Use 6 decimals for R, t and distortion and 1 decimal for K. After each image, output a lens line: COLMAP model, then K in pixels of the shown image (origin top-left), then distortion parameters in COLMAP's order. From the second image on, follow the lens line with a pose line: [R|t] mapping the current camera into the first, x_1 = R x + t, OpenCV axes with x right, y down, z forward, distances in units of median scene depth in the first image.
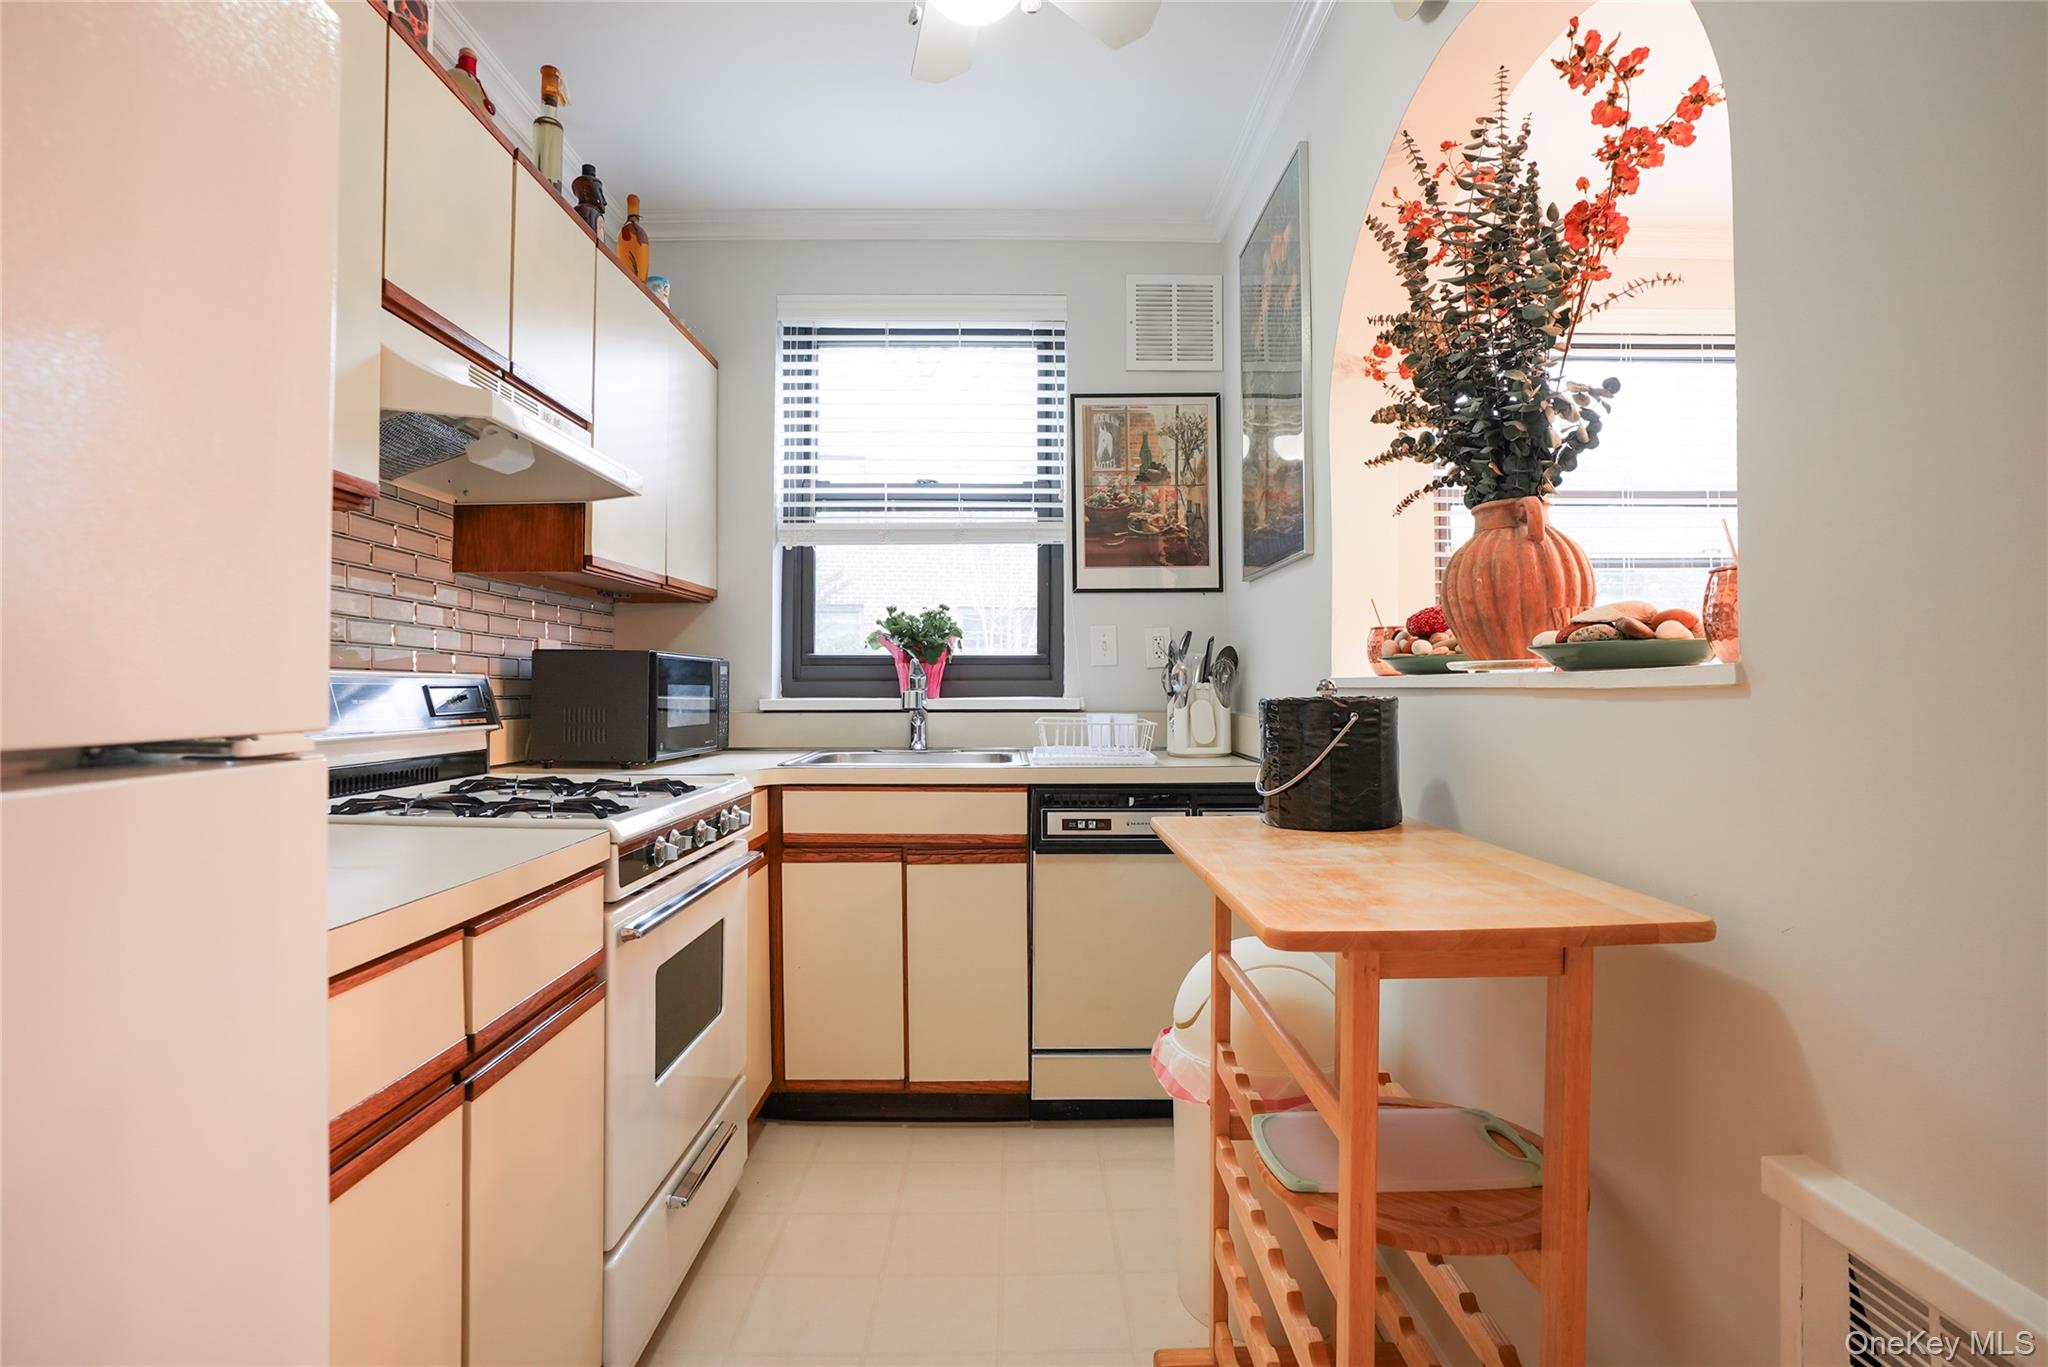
lens RADIAL K [[998.4, 0, 1024.0], [0, 998.4, 683.5], [0, 0, 1]] dist [-0.000429, 0.000009]
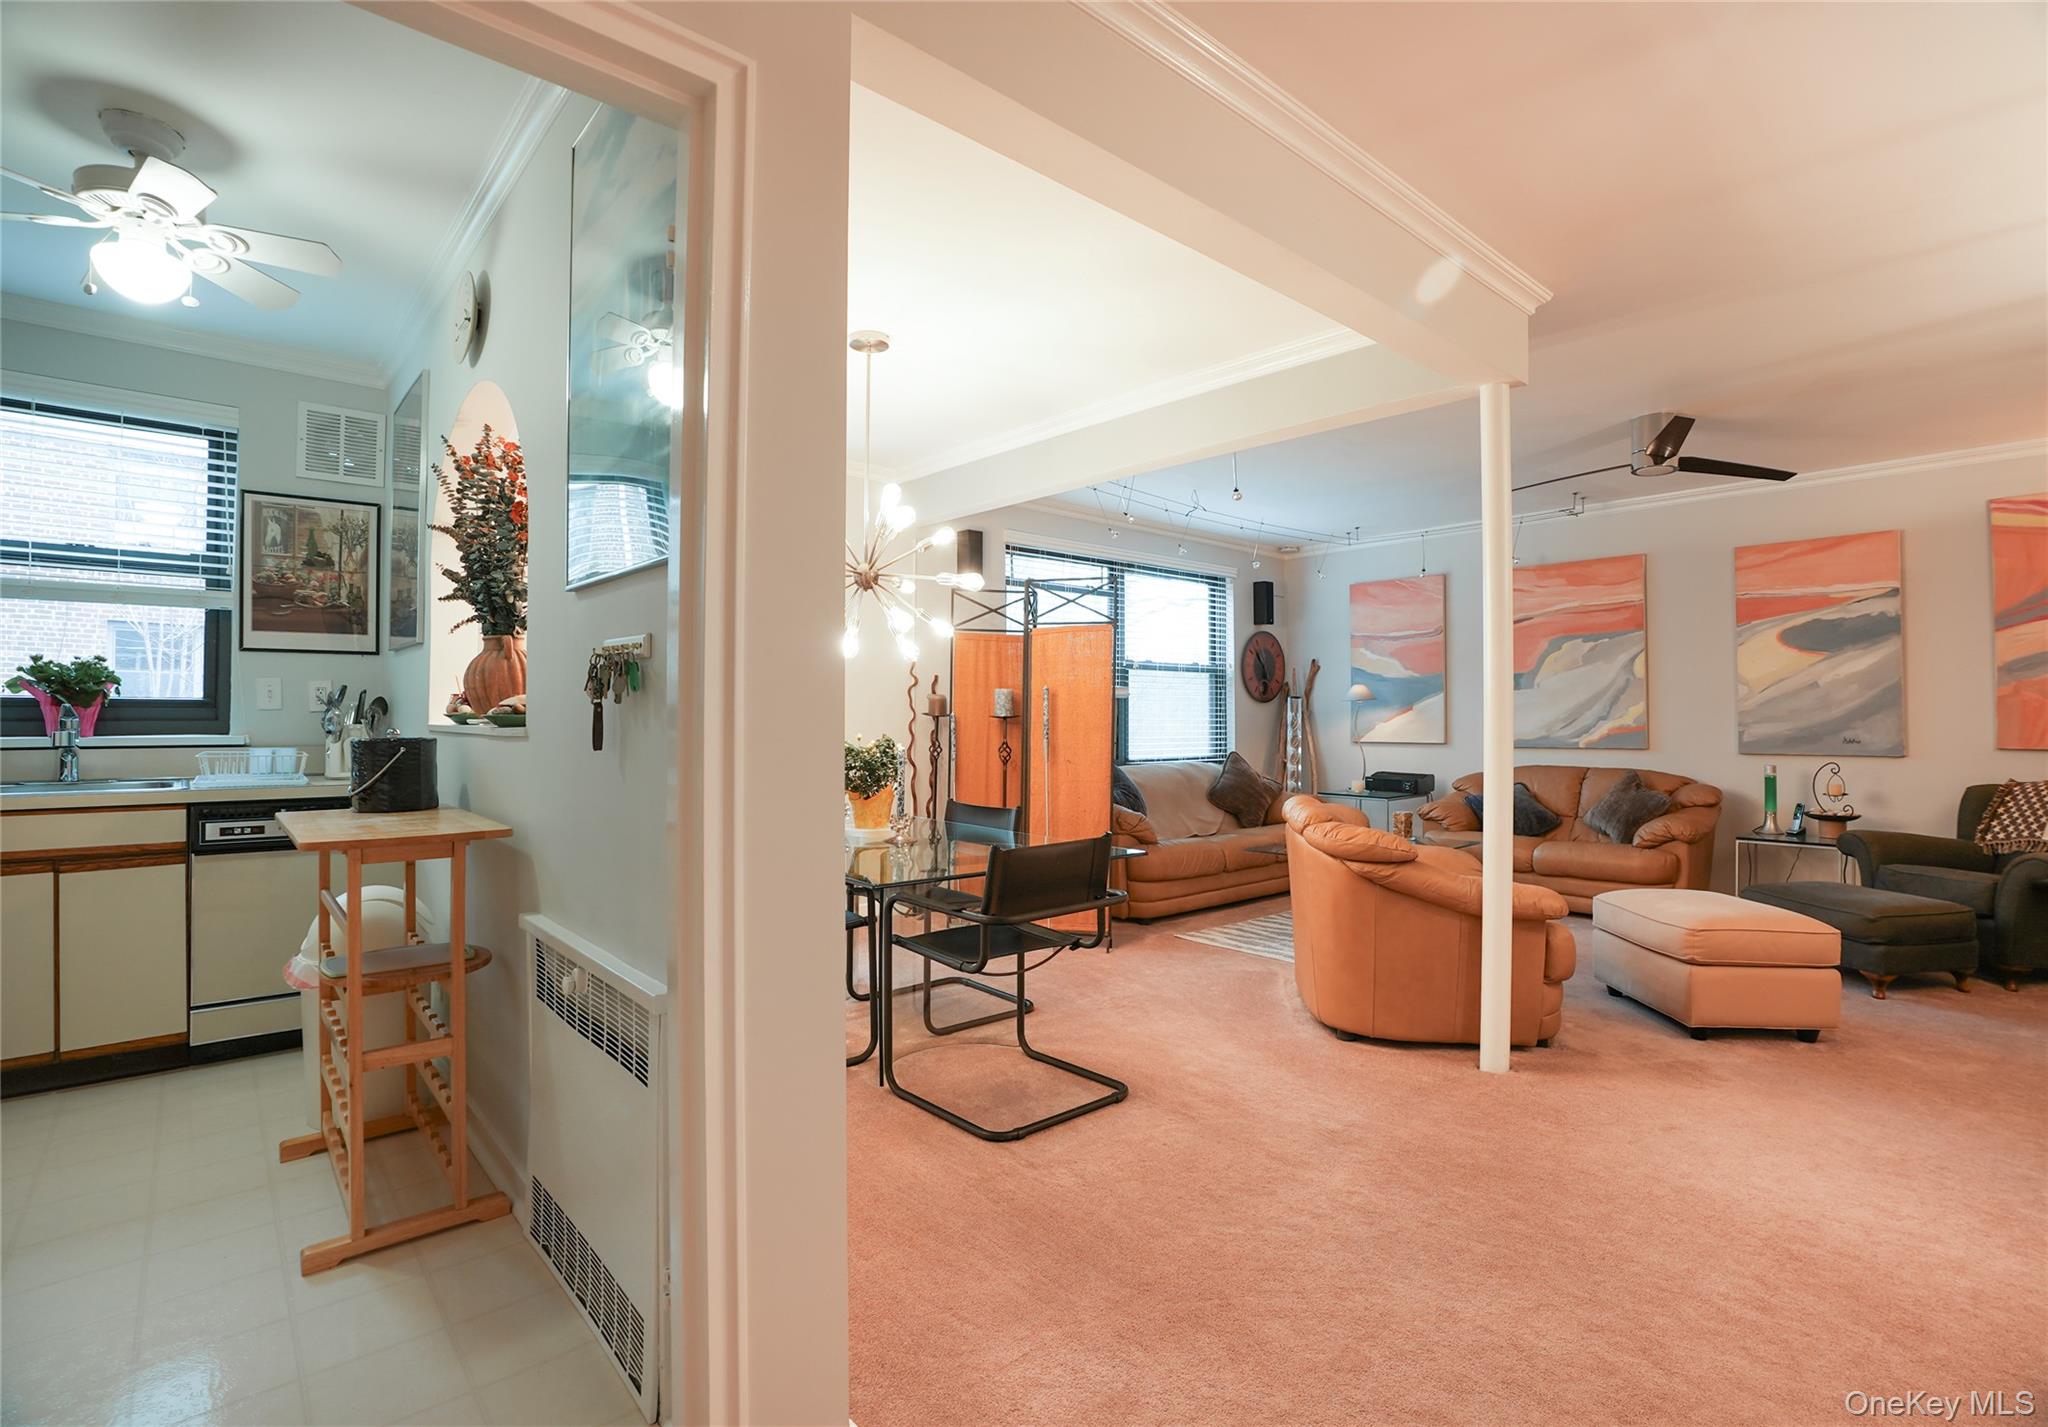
lens RADIAL K [[987.5, 0, 1028.5], [0, 987.5, 707.8], [0, 0, 1]] dist [-0.066250, 0.026108]
pose [[0.760038, 0.010617, 0.649792, 0.024105], [-0.007826, 0.999944, -0.007184, -0.019142], [-0.649831, 0.000375, 0.760078, -0.534907]]
